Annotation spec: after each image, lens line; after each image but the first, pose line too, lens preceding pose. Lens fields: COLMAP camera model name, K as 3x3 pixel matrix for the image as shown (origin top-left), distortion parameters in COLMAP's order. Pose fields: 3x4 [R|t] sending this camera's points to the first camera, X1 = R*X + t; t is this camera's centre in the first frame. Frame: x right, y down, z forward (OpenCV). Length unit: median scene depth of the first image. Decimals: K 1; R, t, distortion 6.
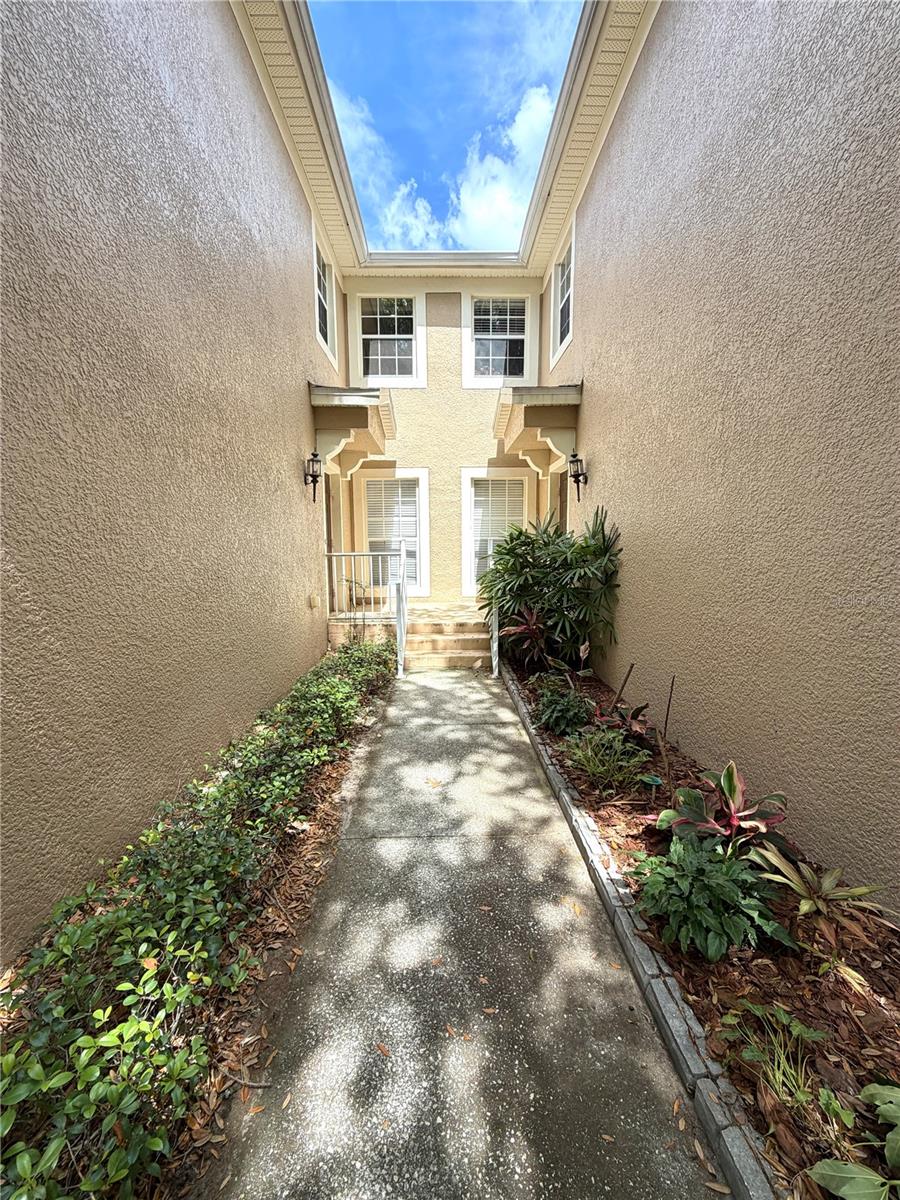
lens RADIAL K [[478.7, 0, 450.0], [0, 478.7, 600.0], [0, 0, 1]] dist [0.001208, -0.000083]
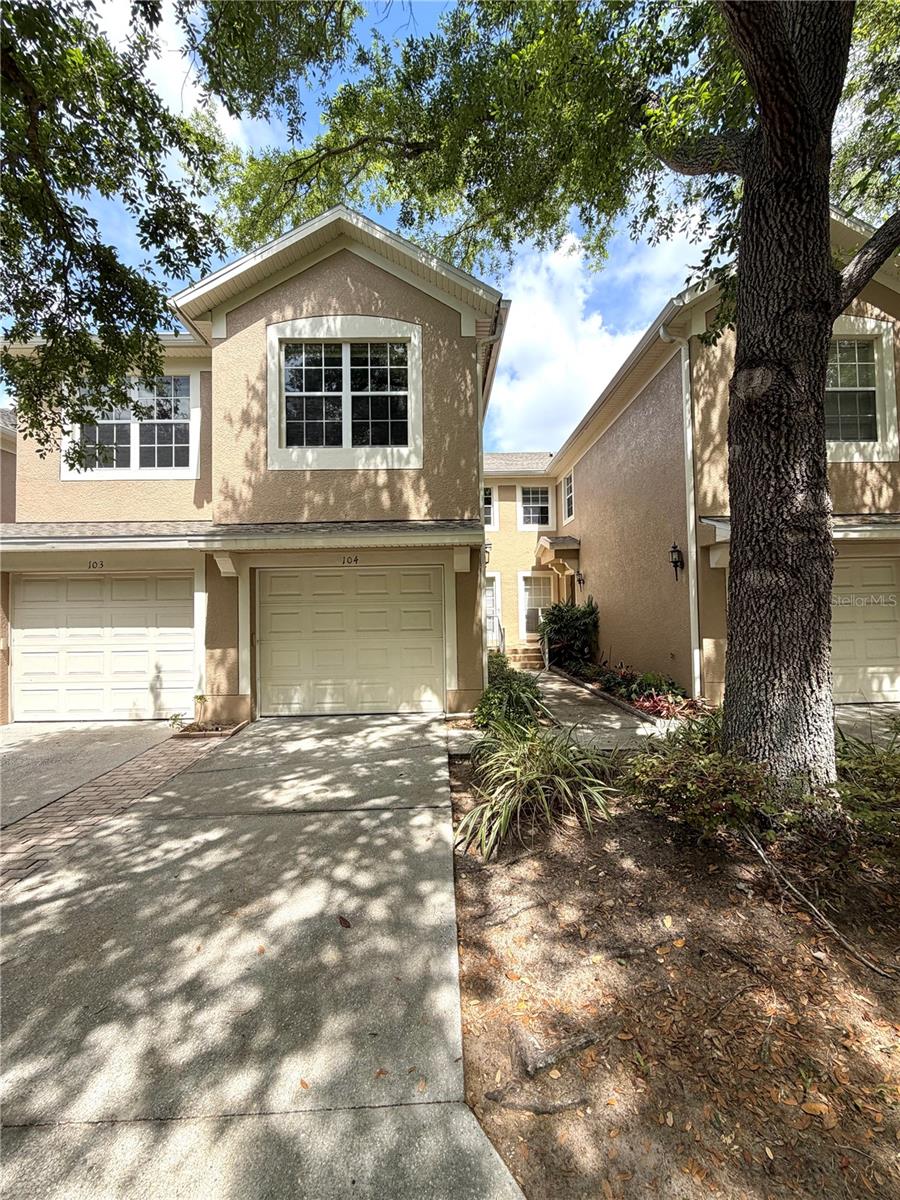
lens RADIAL K [[478.7, 0, 450.0], [0, 478.7, 600.0], [0, 0, 1]] dist [0.001208, -0.000083]
pose [[0.999974, -0.006846, 0.002443, -0.259055], [0.007123, 0.989903, -0.141569, 0.108842], [-0.001449, 0.141582, 0.989925, -0.899593]]
